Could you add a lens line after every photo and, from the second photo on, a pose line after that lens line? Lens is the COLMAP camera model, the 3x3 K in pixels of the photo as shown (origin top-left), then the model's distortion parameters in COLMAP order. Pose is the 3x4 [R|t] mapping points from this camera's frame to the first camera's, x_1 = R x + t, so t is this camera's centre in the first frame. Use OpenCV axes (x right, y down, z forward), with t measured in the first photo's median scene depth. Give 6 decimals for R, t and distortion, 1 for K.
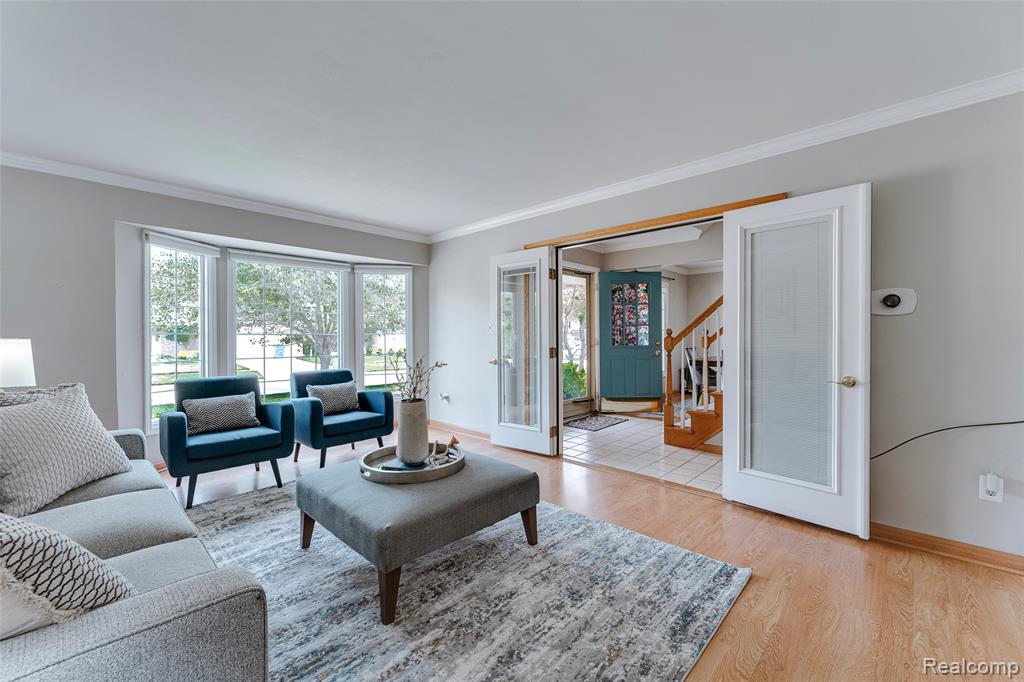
lens RADIAL K [[415.9, 0, 507.0], [0, 415.9, 338.9], [0, 0, 1]] dist [-0.000278, -0.000437]
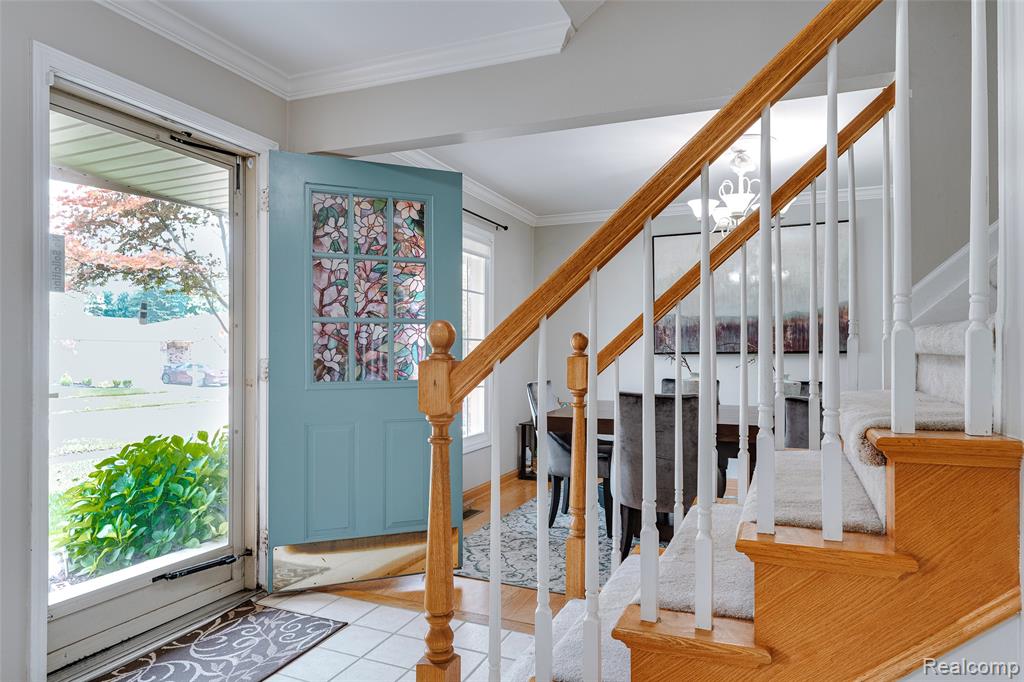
lens RADIAL K [[614.6, 0, 514.1], [0, 614.6, 342.4], [0, 0, 1]] dist [-0.000634, -0.000251]
pose [[0.942065, 0.009746, 0.335287, 0.238421], [-0.008857, 0.999952, -0.004181, -0.014342], [-0.335312, 0.000969, 0.942107, 0.489122]]
